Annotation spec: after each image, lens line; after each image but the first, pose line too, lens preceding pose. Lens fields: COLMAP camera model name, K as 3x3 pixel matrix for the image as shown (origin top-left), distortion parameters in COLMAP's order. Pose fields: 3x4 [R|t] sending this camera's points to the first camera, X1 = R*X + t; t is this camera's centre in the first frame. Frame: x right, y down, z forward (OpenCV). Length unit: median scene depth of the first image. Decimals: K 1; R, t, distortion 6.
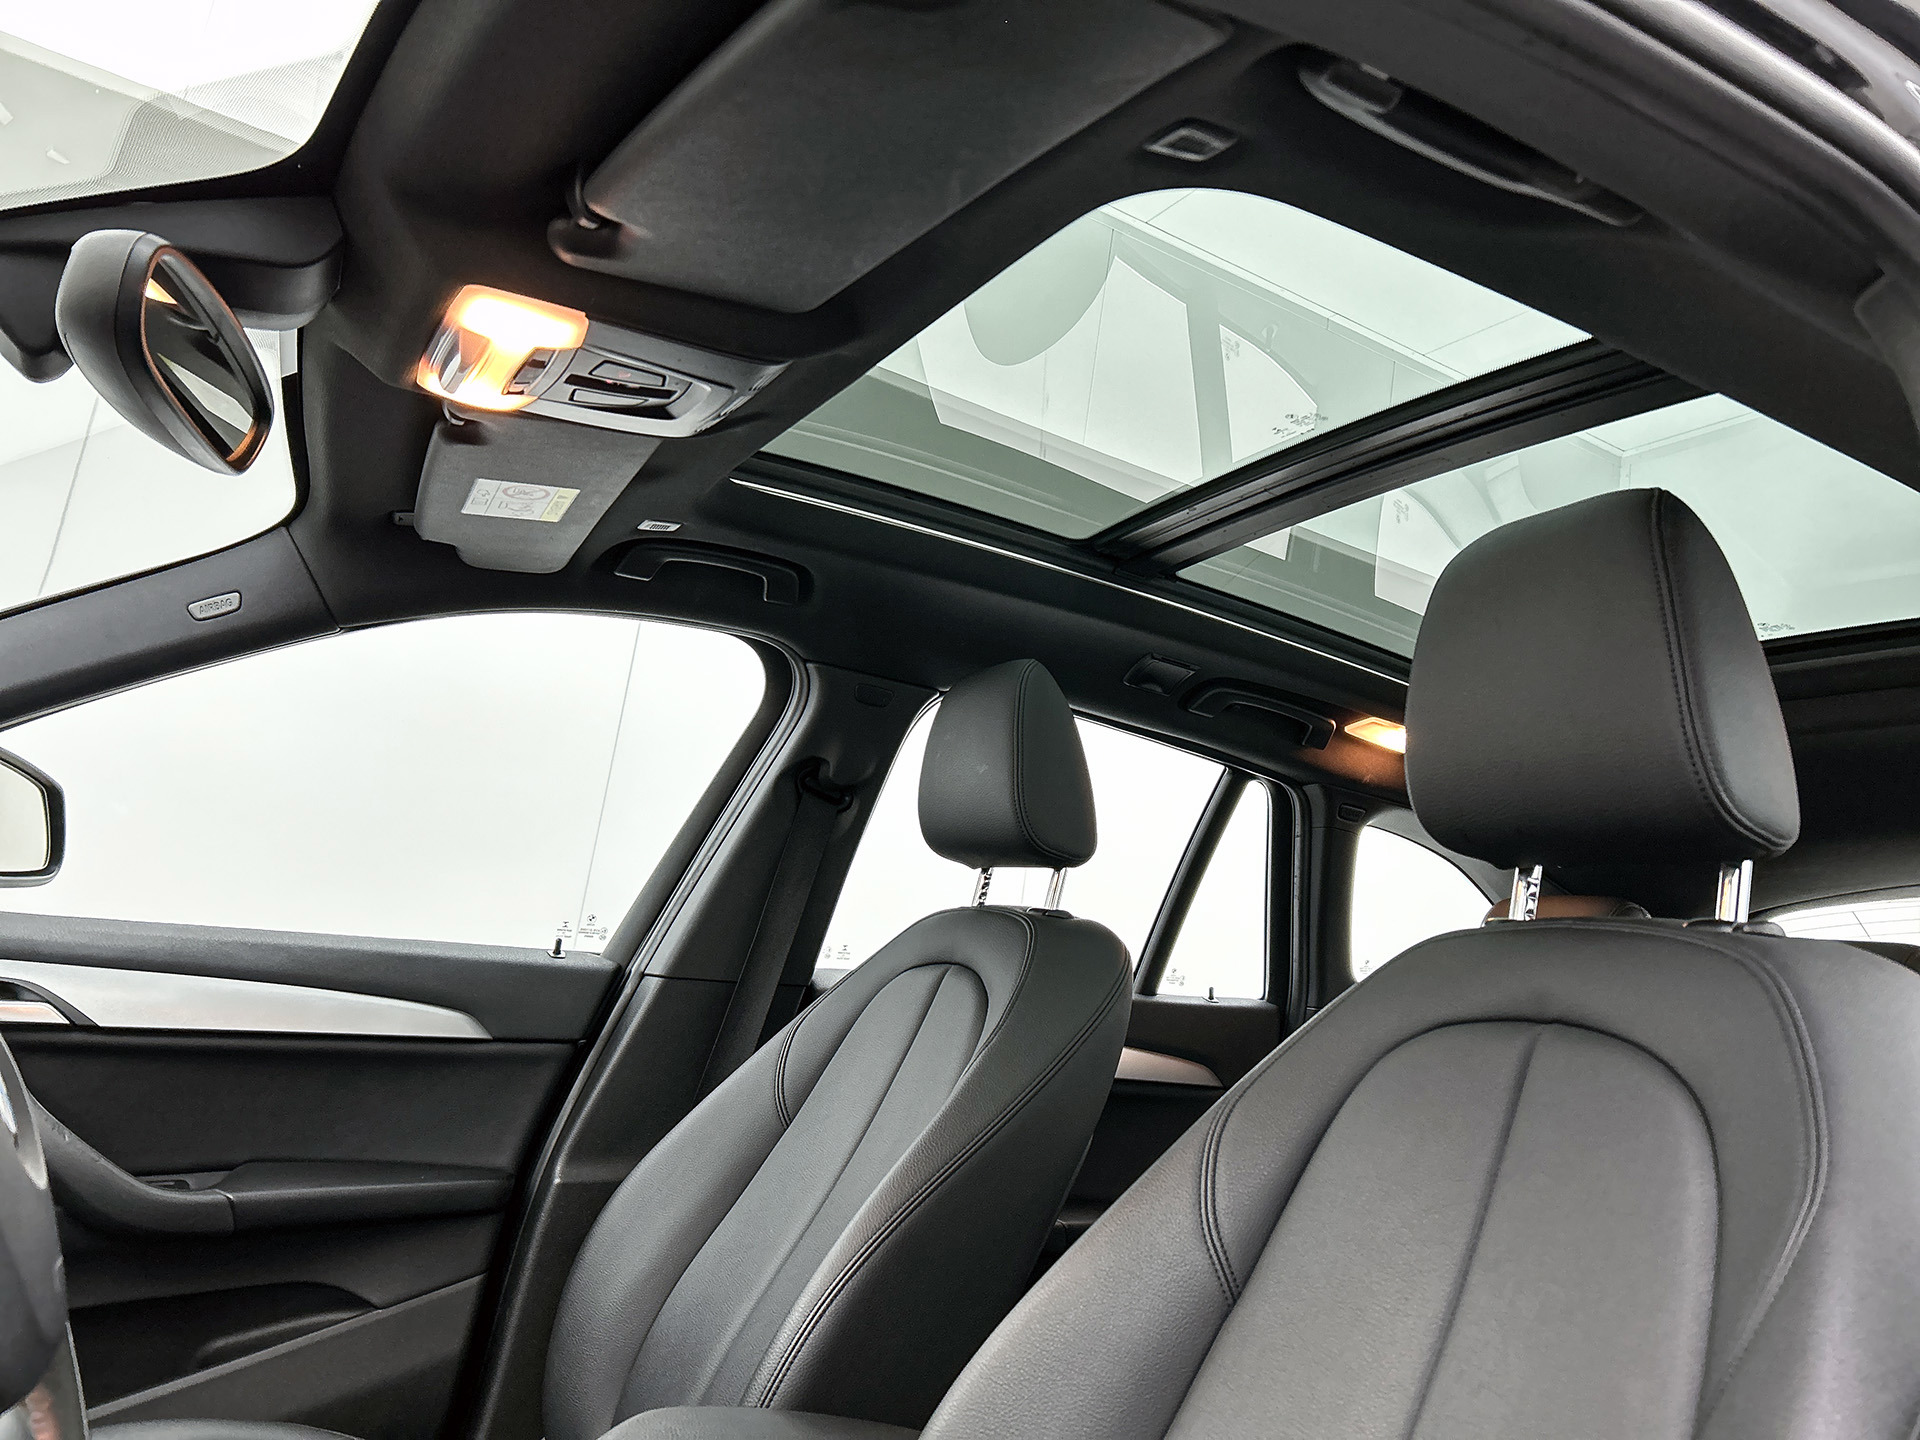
lens RADIAL K [[1456.7, 0, 969.0], [0, 1456.7, 695.0], [0, 0, 1]] dist [0.066209, -0.071431]
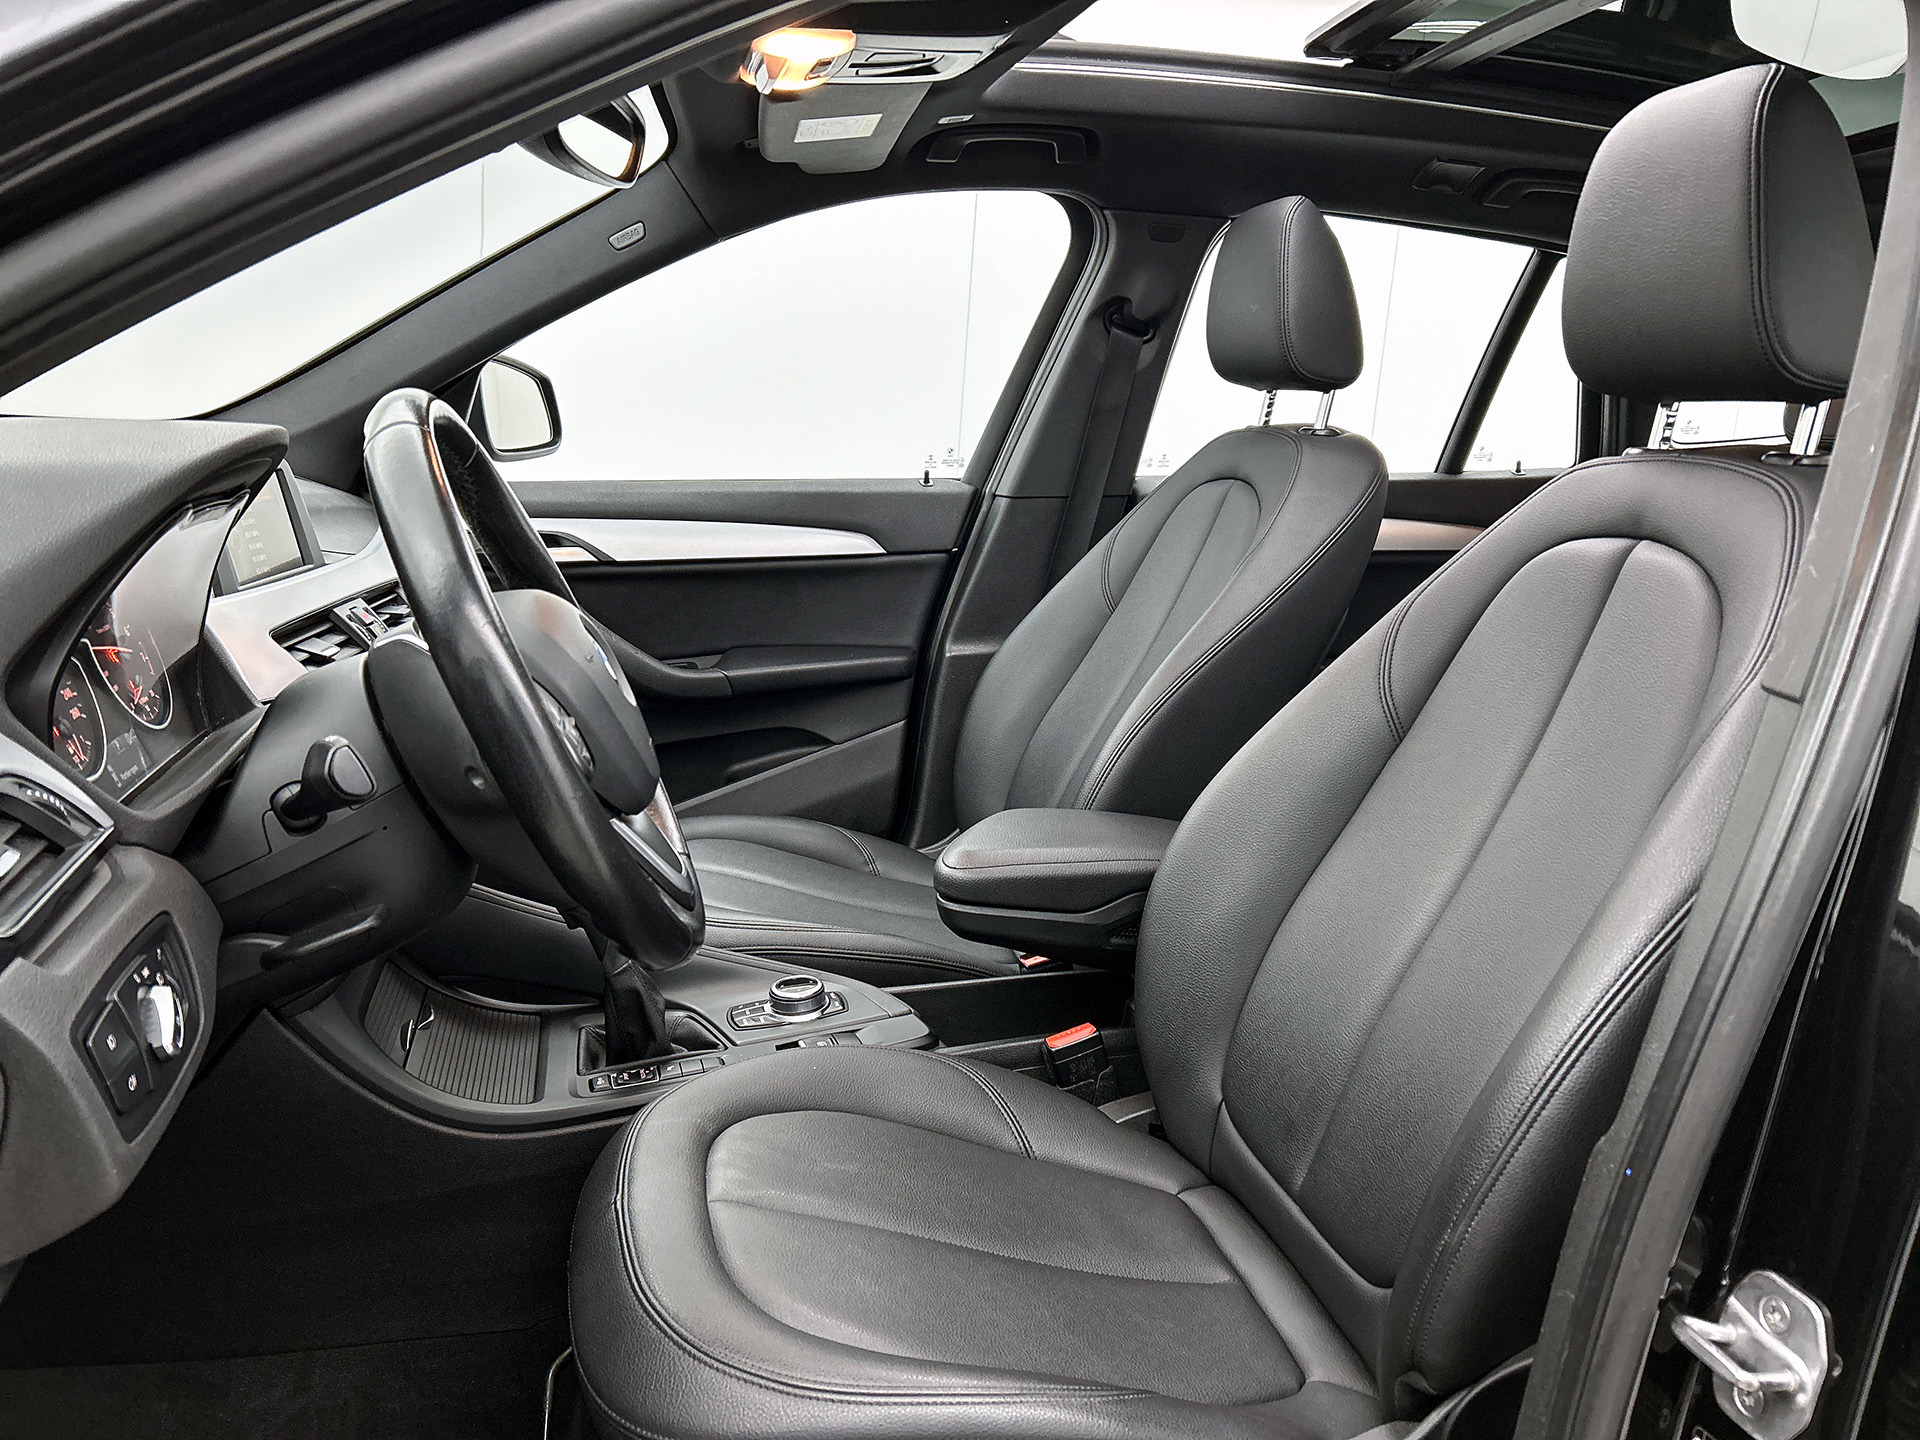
lens RADIAL K [[1456.7, 0, 951.5], [0, 1456.7, 737.3], [0, 0, 1]] dist [0.066209, -0.071431]
pose [[0.958492, -0.013409, -0.284805, 0.092946], [0.123647, 0.919625, 0.372829, -0.087418], [0.256914, -0.392569, 0.883111, -0.179983]]
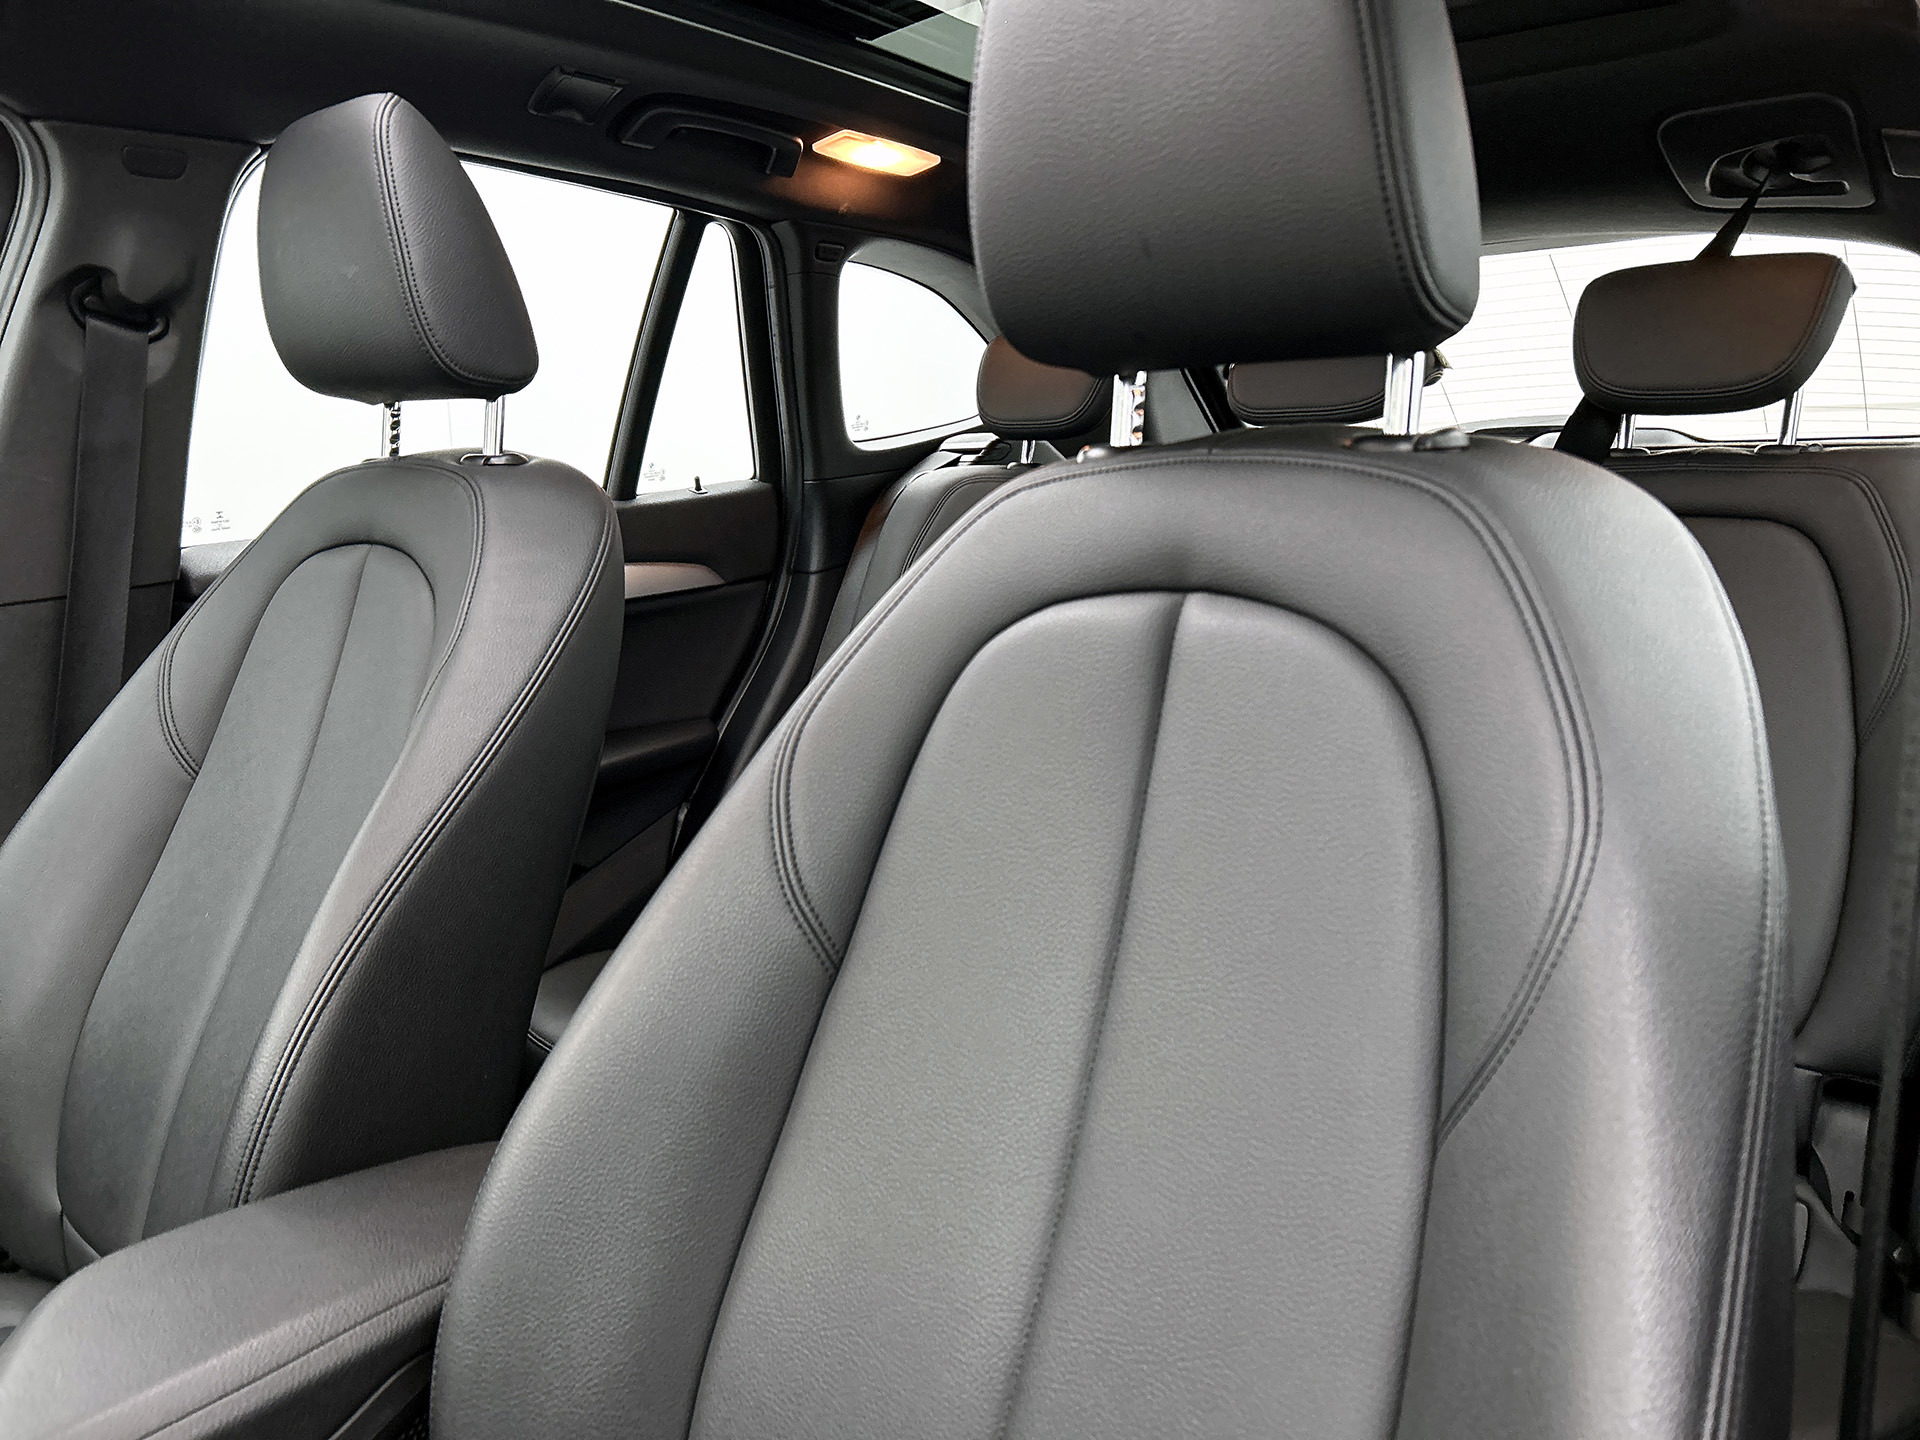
lens RADIAL K [[1456.7, 0, 964.9], [0, 1456.7, 714.9], [0, 0, 1]] dist [0.066209, -0.071431]
pose [[0.925390, -0.213767, 0.312981, 0.013254], [0.071220, 0.909136, 0.410366, -0.023011], [-0.372265, -0.357458, 0.856529, 0.184283]]
